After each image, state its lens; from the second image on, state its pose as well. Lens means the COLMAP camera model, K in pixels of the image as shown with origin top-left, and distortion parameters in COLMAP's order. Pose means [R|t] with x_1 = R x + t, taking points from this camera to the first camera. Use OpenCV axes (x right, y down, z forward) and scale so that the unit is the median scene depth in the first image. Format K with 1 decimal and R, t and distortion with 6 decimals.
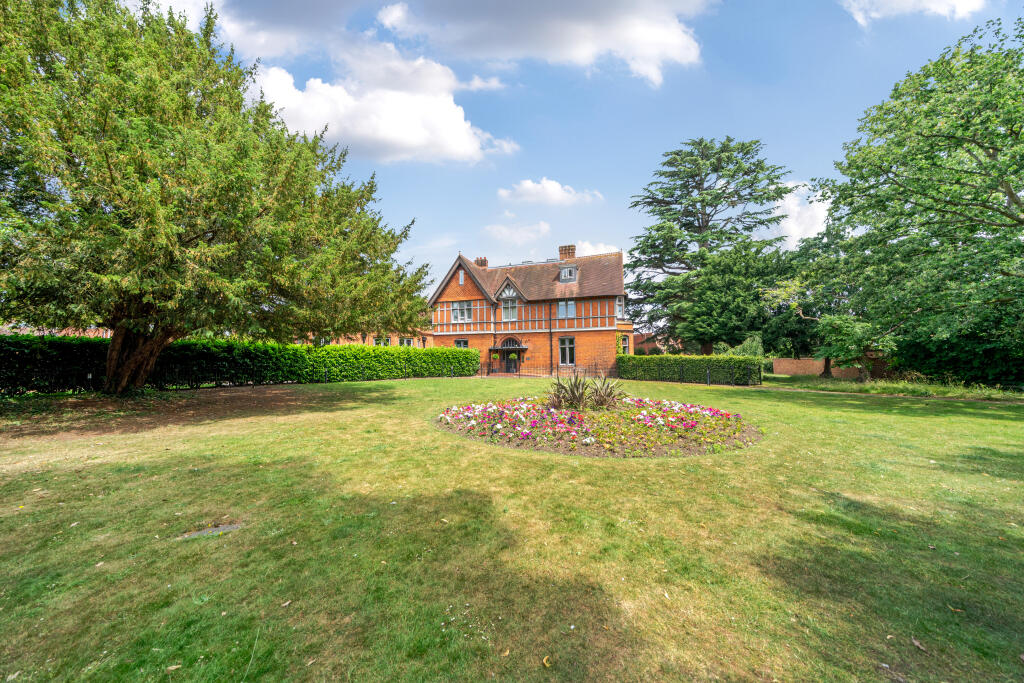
lens RADIAL K [[349.7, 0, 508.1], [0, 349.7, 337.2], [0, 0, 1]] dist [0.000024, -0.000180]
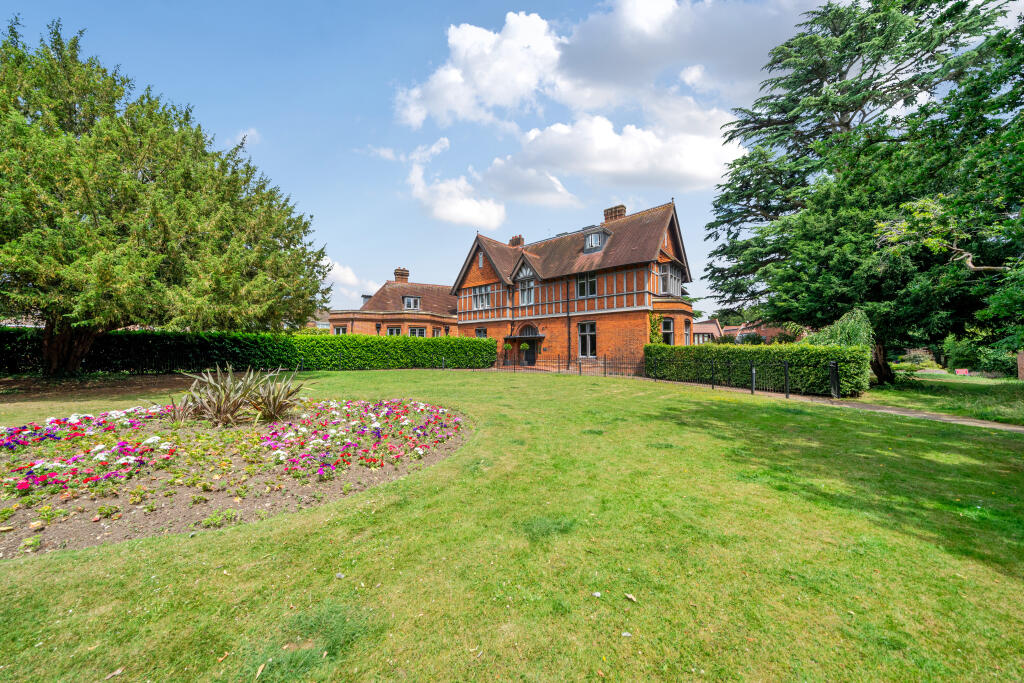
lens RADIAL K [[349.7, 0, 508.1], [0, 349.7, 337.2], [0, 0, 1]] dist [0.000024, -0.000180]
pose [[0.916341, -0.009087, -0.400295, 0.306819], [0.018888, 0.999610, 0.020547, 0.013503], [0.399953, -0.026388, 0.916156, 0.196796]]
